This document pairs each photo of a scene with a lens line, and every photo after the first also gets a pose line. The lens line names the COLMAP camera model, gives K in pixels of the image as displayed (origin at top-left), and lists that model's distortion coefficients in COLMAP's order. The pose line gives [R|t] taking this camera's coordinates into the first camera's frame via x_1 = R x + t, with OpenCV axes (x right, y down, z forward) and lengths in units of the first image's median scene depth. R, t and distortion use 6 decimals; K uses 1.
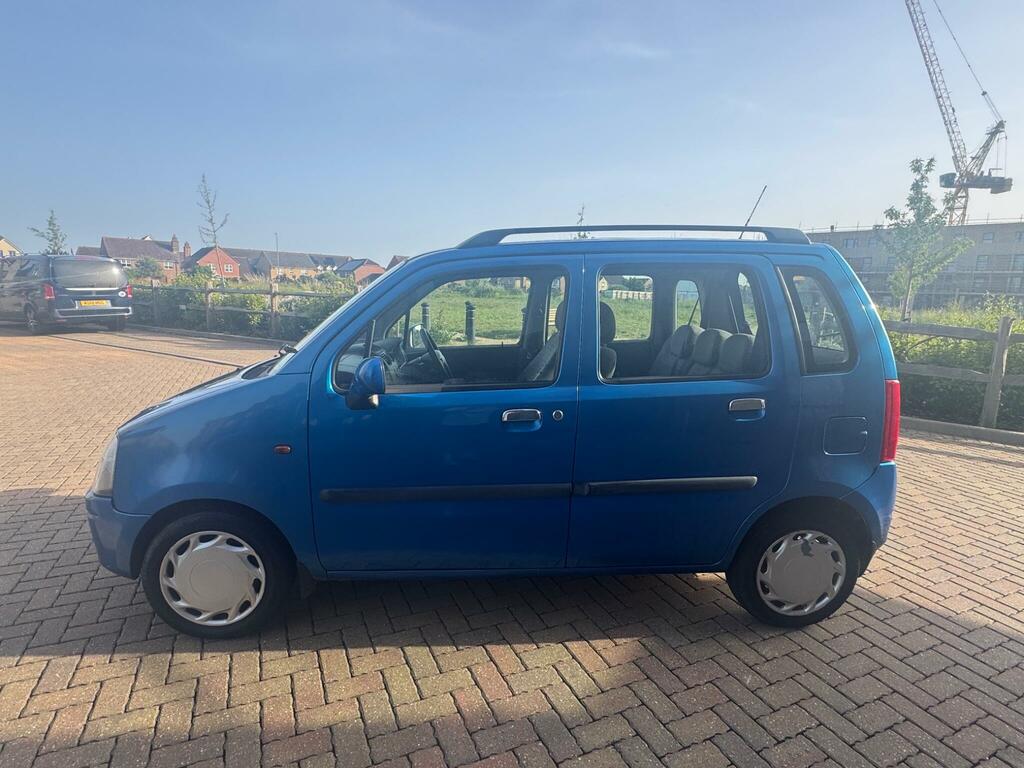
lens RADIAL K [[569.8, 0, 512.2], [0, 569.8, 385.2], [0, 0, 1]] dist [-0.005038, -0.001227]
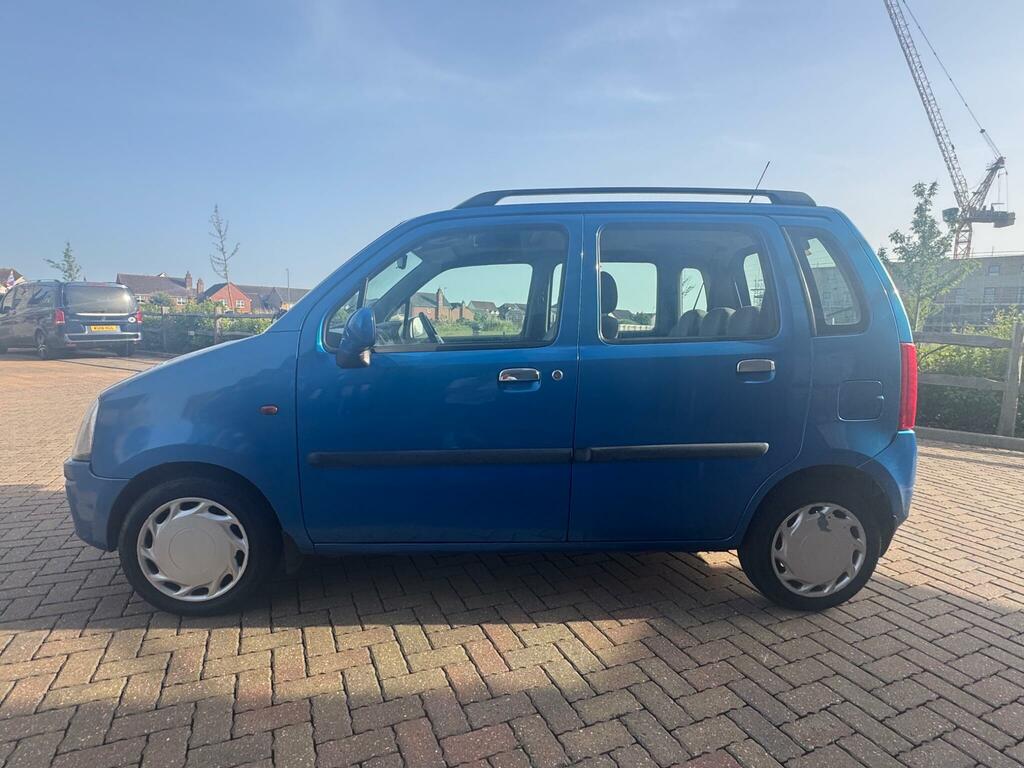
lens RADIAL K [[569.8, 0, 515.2], [0, 569.8, 387.0], [0, 0, 1]] dist [-0.005038, -0.001227]
pose [[0.999951, -0.002221, -0.009650, 0.017951], [0.001616, 0.998061, -0.062225, 0.127351], [0.009770, 0.062206, 0.998016, 0.044056]]
